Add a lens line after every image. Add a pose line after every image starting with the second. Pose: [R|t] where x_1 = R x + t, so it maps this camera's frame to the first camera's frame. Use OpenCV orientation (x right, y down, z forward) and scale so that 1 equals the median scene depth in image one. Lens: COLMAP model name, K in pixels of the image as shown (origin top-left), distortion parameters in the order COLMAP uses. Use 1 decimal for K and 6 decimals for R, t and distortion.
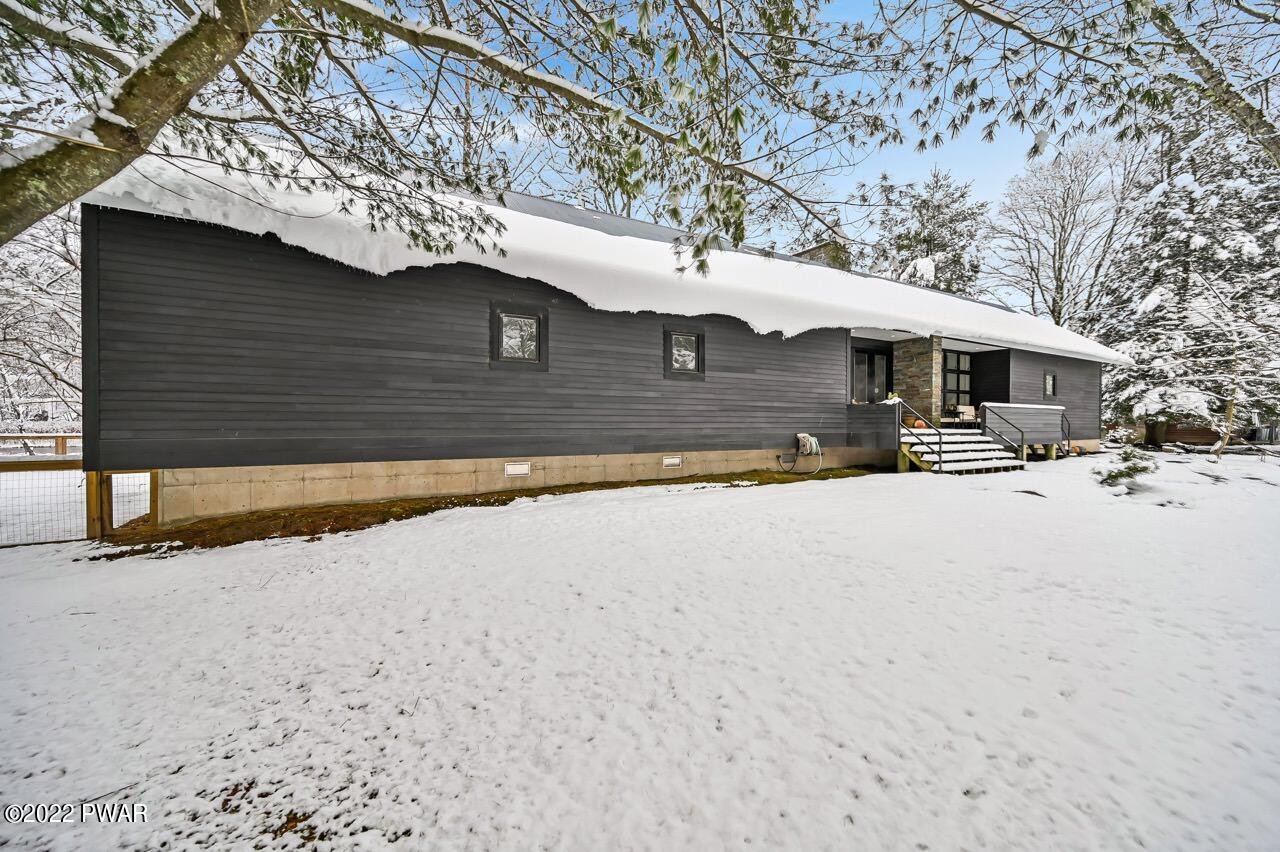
lens RADIAL K [[512.7, 0, 636.3], [0, 512.7, 422.3], [0, 0, 1]] dist [0.002323, 0.000225]
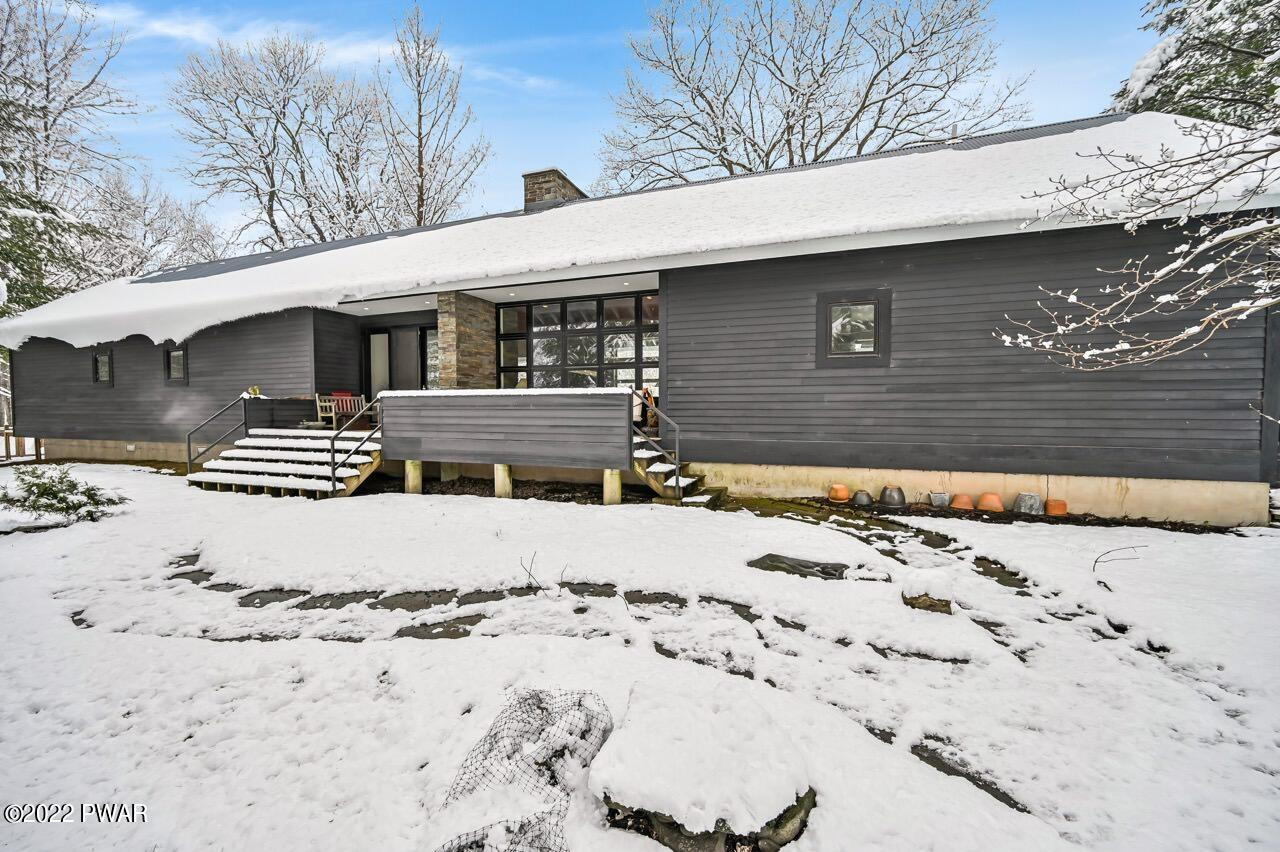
lens RADIAL K [[516.8, 0, 639.6], [0, 516.8, 429.8], [0, 0, 1]] dist [-0.000491, -0.000278]
pose [[0.608587, 0.019304, -0.793252, 1.464535], [-0.006088, 0.999788, 0.019660, -0.005379], [0.793464, -0.007135, 0.608576, 0.916490]]
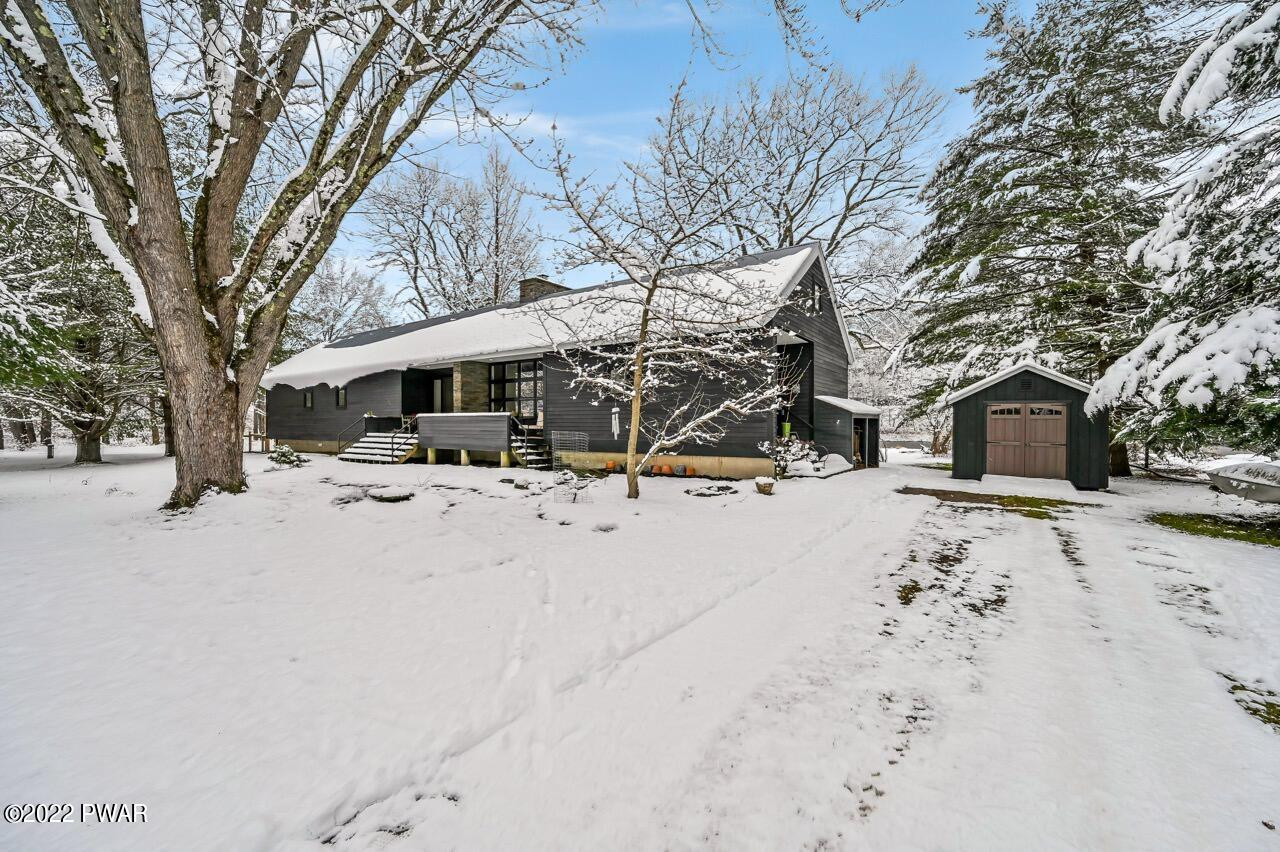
lens RADIAL K [[512.7, 0, 636.3], [0, 512.7, 422.3], [0, 0, 1]] dist [0.002323, 0.000225]
pose [[0.397679, -0.011330, -0.917455, 2.213541], [-0.010628, 0.999800, -0.016954, -0.001262], [0.917463, 0.016494, 0.397479, 1.055085]]
